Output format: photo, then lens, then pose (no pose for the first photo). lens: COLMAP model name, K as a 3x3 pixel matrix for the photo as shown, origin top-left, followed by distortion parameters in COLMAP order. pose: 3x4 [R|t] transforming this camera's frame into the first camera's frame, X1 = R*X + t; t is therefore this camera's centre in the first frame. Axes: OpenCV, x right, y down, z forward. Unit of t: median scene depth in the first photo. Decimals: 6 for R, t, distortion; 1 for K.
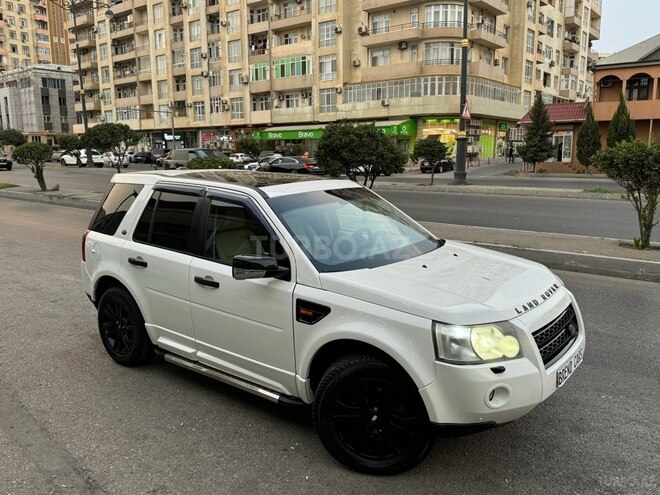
lens RADIAL K [[530.3, 0, 334.1], [0, 530.3, 250.4], [0, 0, 1]] dist [0.054655, -0.074909]
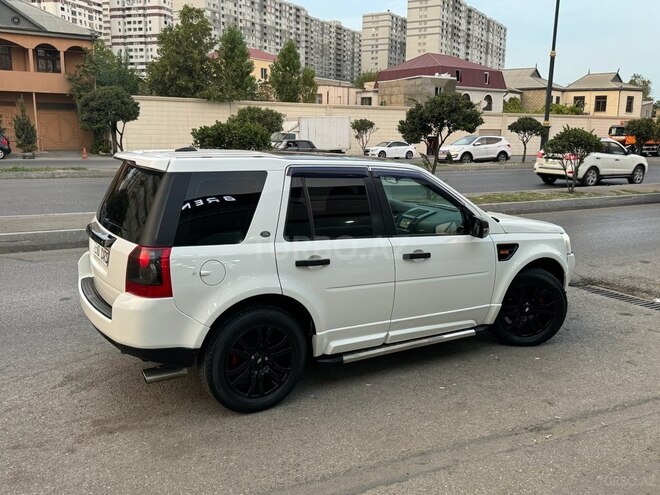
lens RADIAL K [[592.3, 0, 328.8], [0, 592.3, 248.2], [0, 0, 1]] dist [0.135440, -0.258060]
pose [[0.351842, -0.166977, 0.921046, -0.078735], [0.149524, 0.981352, 0.120791, -0.007061], [-0.924040, 0.095219, 0.370248, 0.041258]]
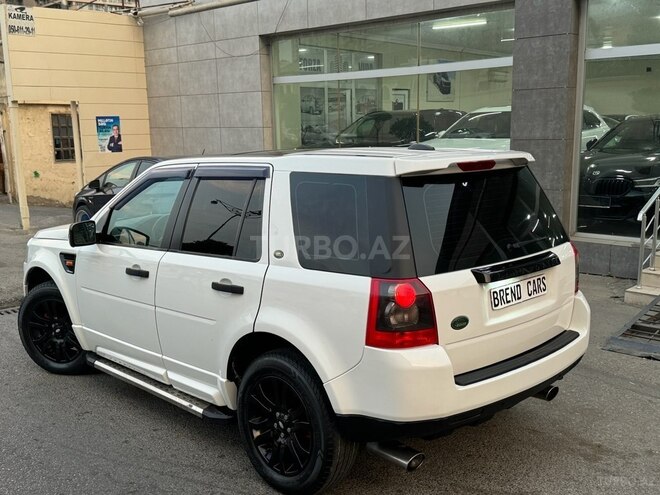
lens RADIAL K [[709.4, 0, 336.9], [0, 709.4, 251.1], [0, 0, 1]] dist [0.184124, -0.400219]
pose [[-0.992930, 0.005363, 0.118581, -0.022655], [0.046401, 0.937028, 0.346158, -0.024536], [-0.109257, 0.349212, -0.930652, 0.136157]]
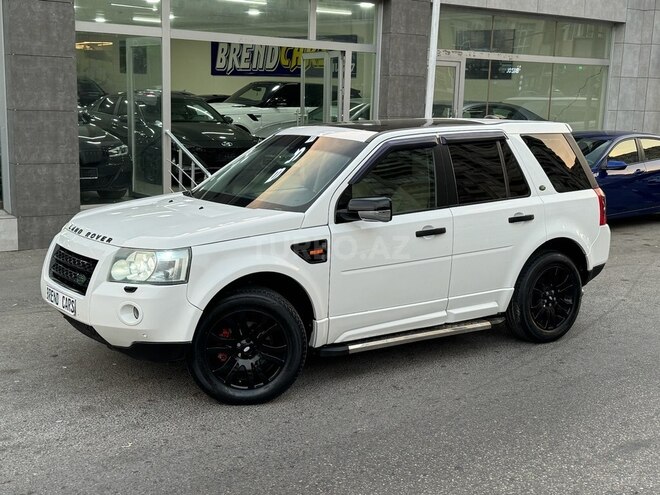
lens RADIAL K [[886.7, 0, 332.3], [0, 886.7, 247.3], [0, 0, 1]] dist [0.124922, -0.058886]
pose [[-0.268217, 0.162549, -0.949546, 0.091929], [-0.194057, 0.956341, 0.218527, -0.017111], [0.943611, 0.242878, -0.224963, 0.088965]]
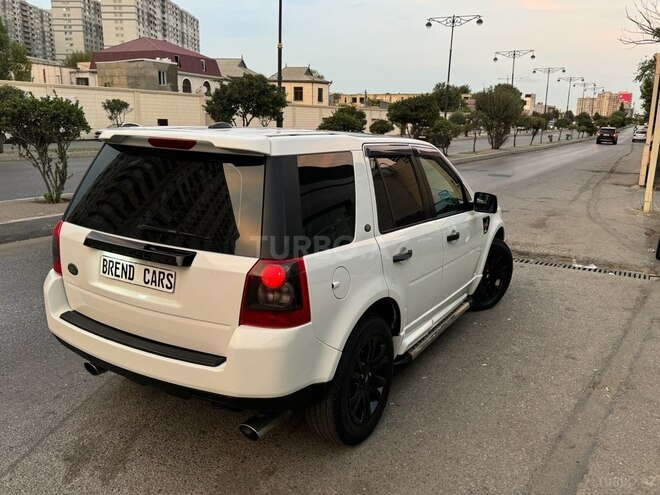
lens RADIAL K [[545.6, 0, 328.0], [0, 545.6, 246.4], [0, 0, 1]] dist [0.058236, -0.089884]
pose [[-0.138041, -0.216464, 0.966482, -0.069690], [0.157413, 0.958626, 0.237187, -0.011863], [-0.977837, 0.184879, -0.098256, 0.076286]]
